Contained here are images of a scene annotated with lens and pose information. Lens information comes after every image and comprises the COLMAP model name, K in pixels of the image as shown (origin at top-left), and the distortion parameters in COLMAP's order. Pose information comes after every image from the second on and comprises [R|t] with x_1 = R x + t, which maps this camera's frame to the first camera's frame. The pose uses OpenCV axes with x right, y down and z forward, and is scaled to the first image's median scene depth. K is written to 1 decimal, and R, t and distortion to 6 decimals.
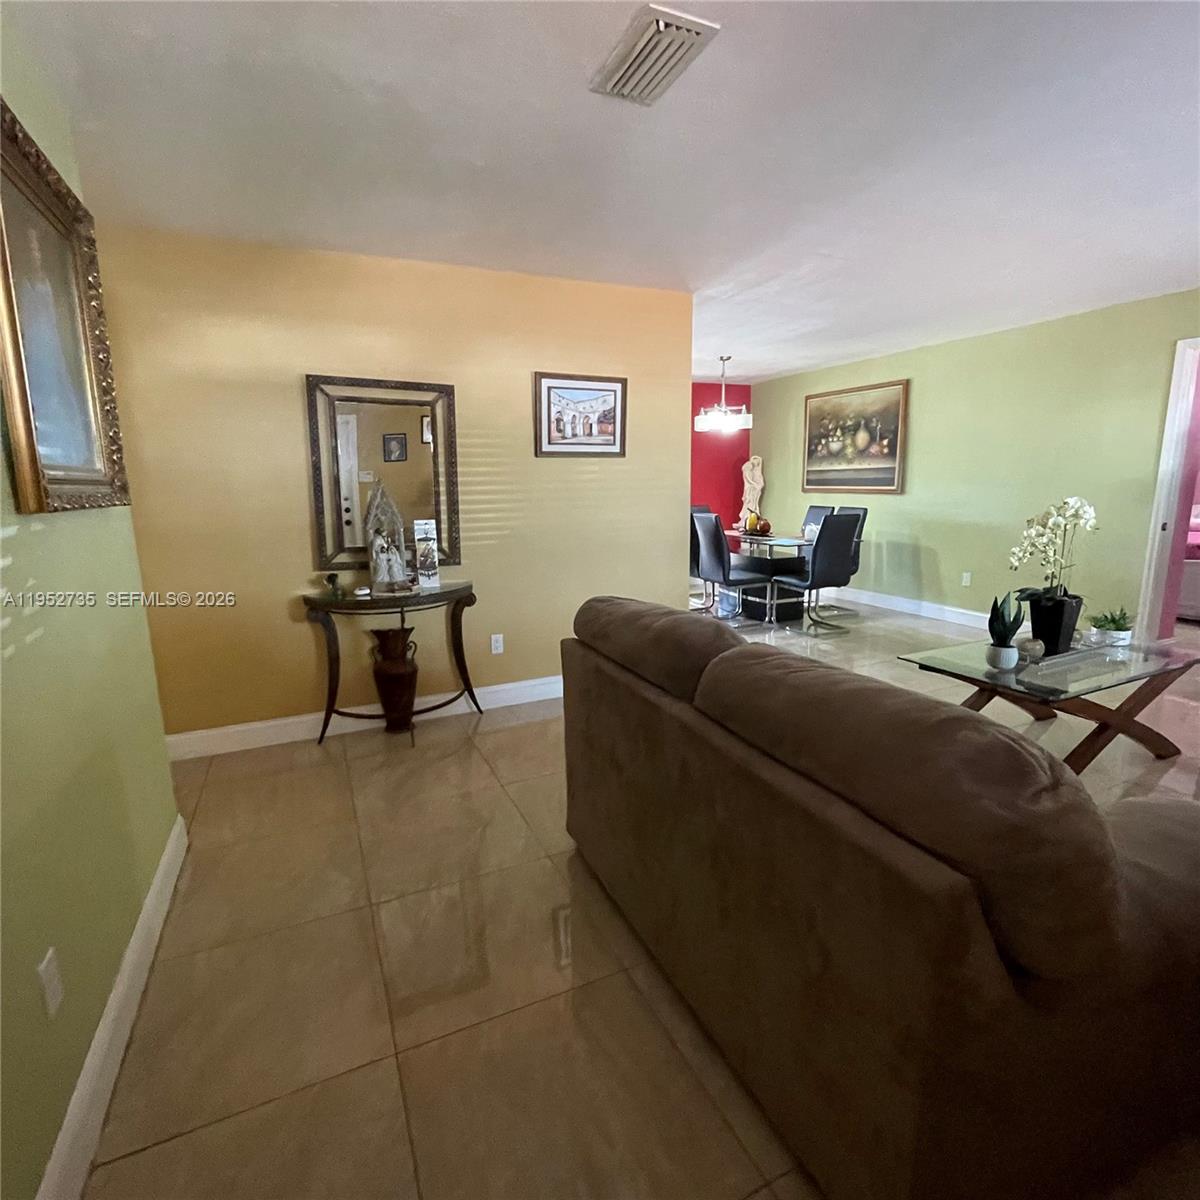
lens RADIAL K [[650.9, 0, 605.6], [0, 650.9, 595.7], [0, 0, 1]] dist [0.002455, -0.000729]
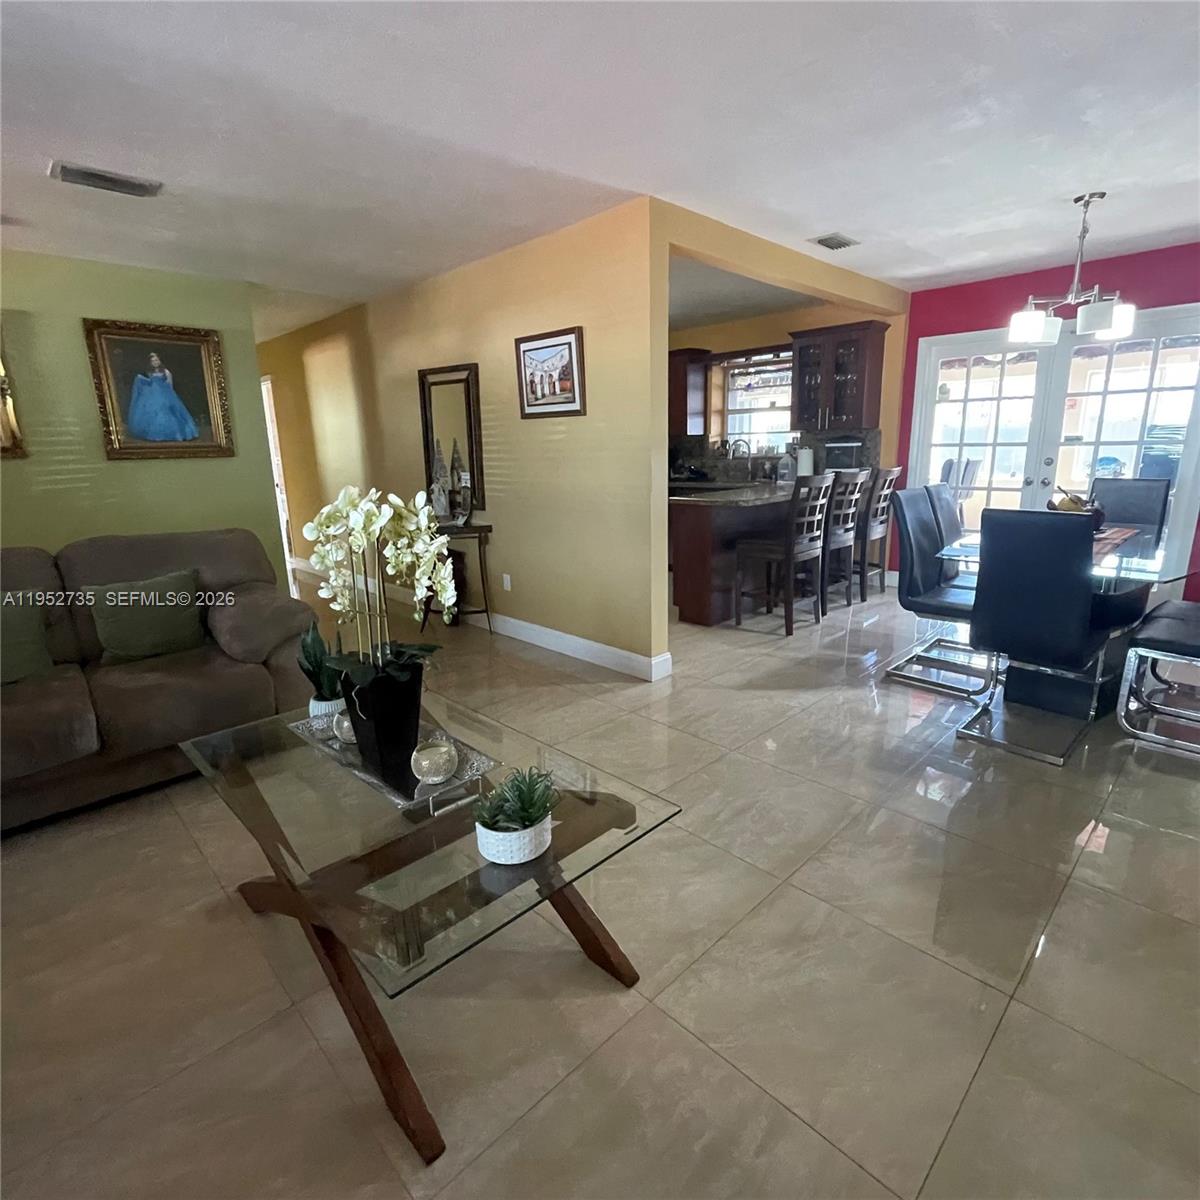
lens RADIAL K [[648.8, 0, 606.1], [0, 648.8, 600.6], [0, 0, 1]] dist [-0.001519, 0.001446]
pose [[0.356456, 0.220523, -0.907915, 0.970324], [-0.147492, 0.972844, 0.178386, -0.129631], [0.922597, 0.070323, 0.379301, 0.725964]]
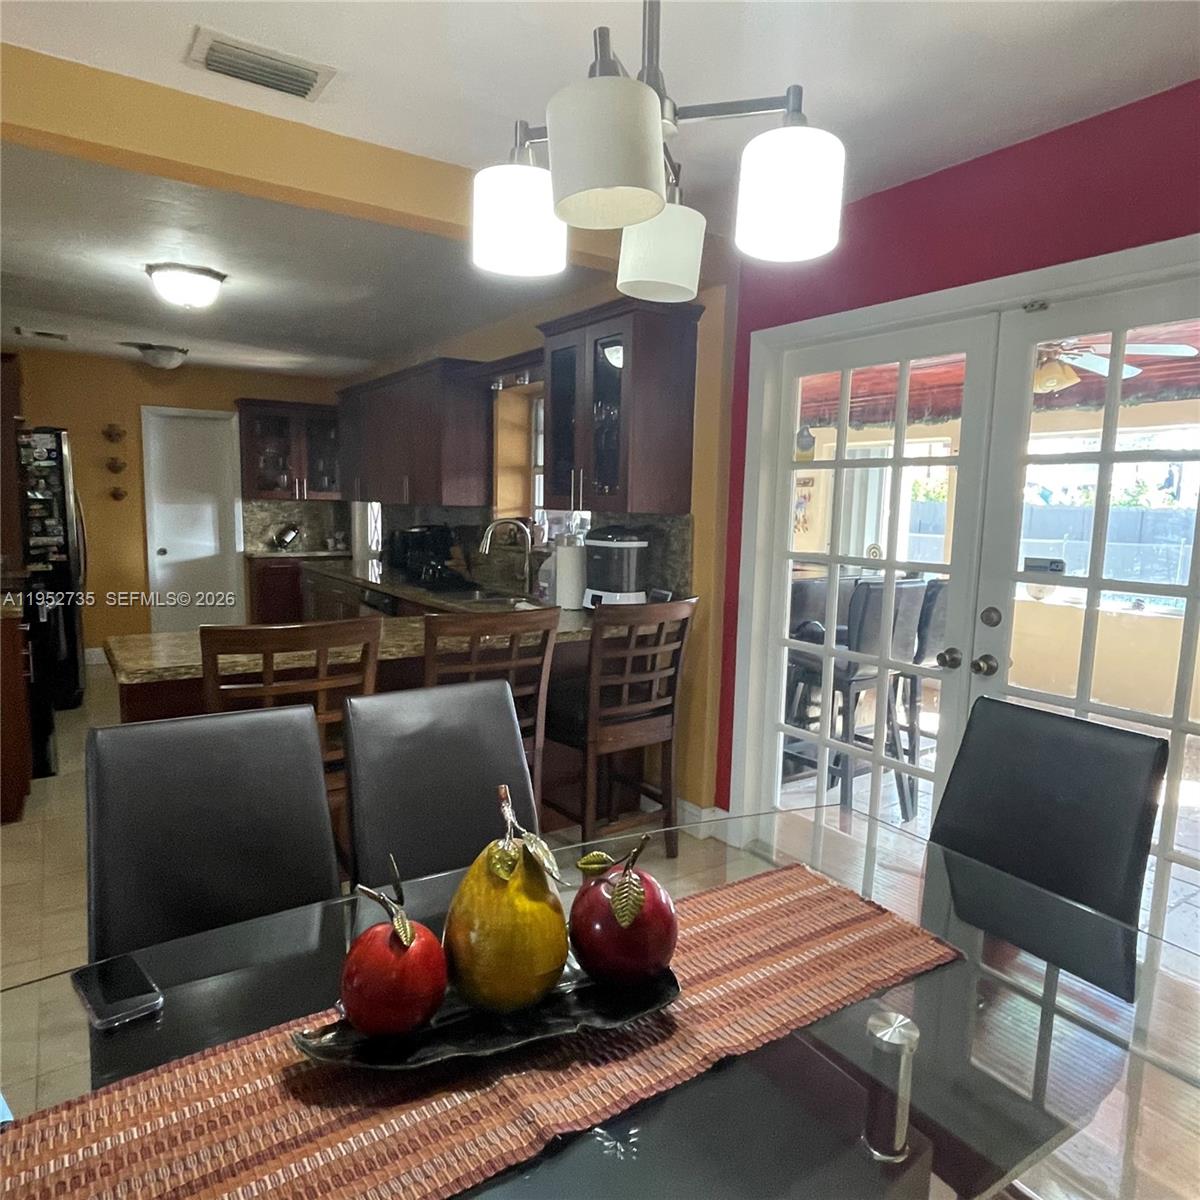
lens RADIAL K [[811.5, 0, 597.2], [0, 811.5, 603.5], [0, 0, 1]] dist [0.025323, -0.043233]
pose [[0.172238, 0.137881, -0.975358, 0.649038], [-0.197504, 0.974883, 0.102937, -0.308346], [0.965053, 0.174907, 0.195144, 1.546518]]
